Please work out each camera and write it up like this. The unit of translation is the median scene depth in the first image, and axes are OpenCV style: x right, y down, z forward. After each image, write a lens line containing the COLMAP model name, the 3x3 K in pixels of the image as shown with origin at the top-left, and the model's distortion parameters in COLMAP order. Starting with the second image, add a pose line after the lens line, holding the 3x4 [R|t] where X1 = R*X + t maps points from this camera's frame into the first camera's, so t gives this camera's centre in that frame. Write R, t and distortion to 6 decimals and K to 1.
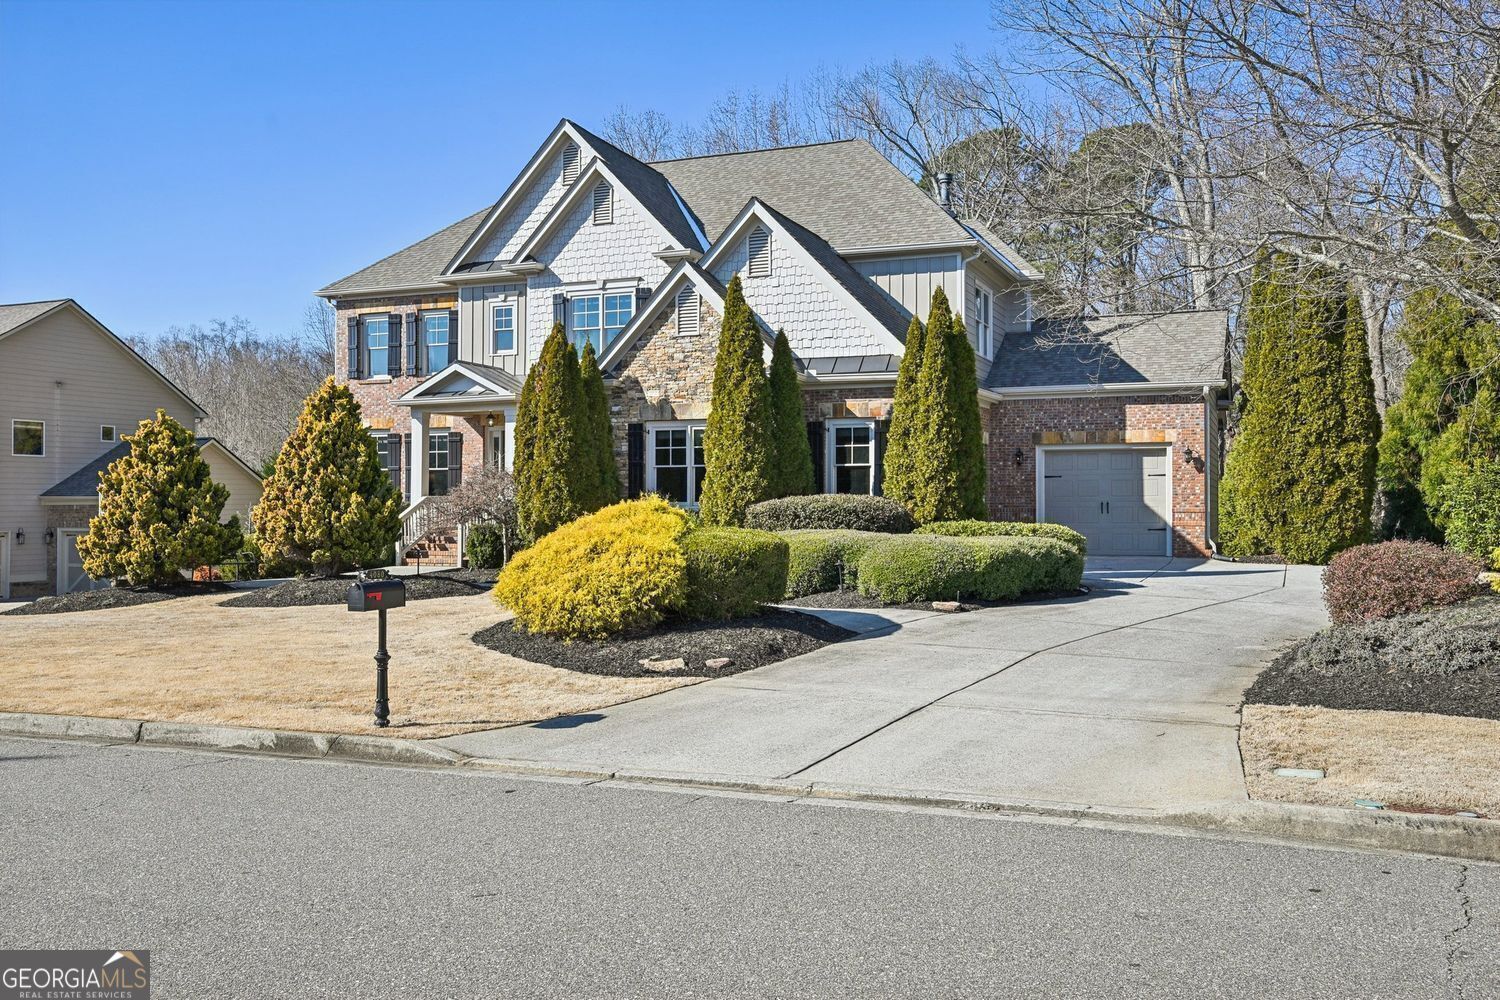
lens RADIAL K [[1329.3, 0, 749.4], [0, 1329.3, 502.2], [0, 0, 1]] dist [-0.017136, -0.003934]
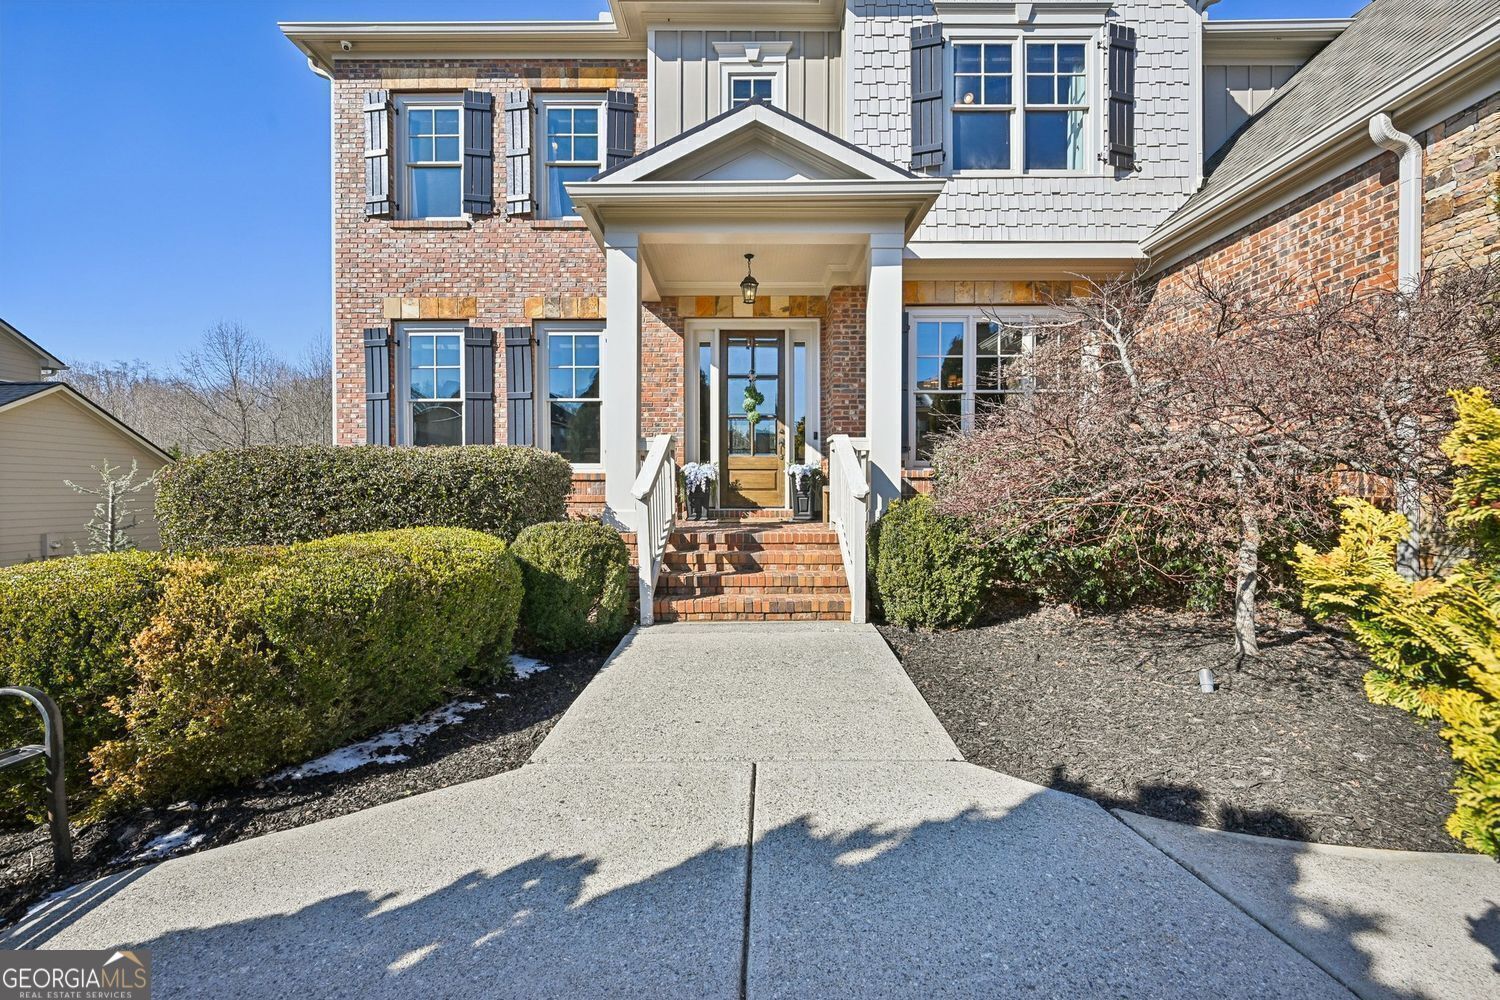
lens RADIAL K [[636.3, 0, 751.6], [0, 636.3, 497.0], [0, 0, 1]] dist [-0.009233, 0.000556]
pose [[0.921979, -0.007263, 0.387171, -0.269472], [0.004540, 0.999958, 0.007946, 0.011530], [-0.387213, -0.005568, 0.921974, 0.745762]]
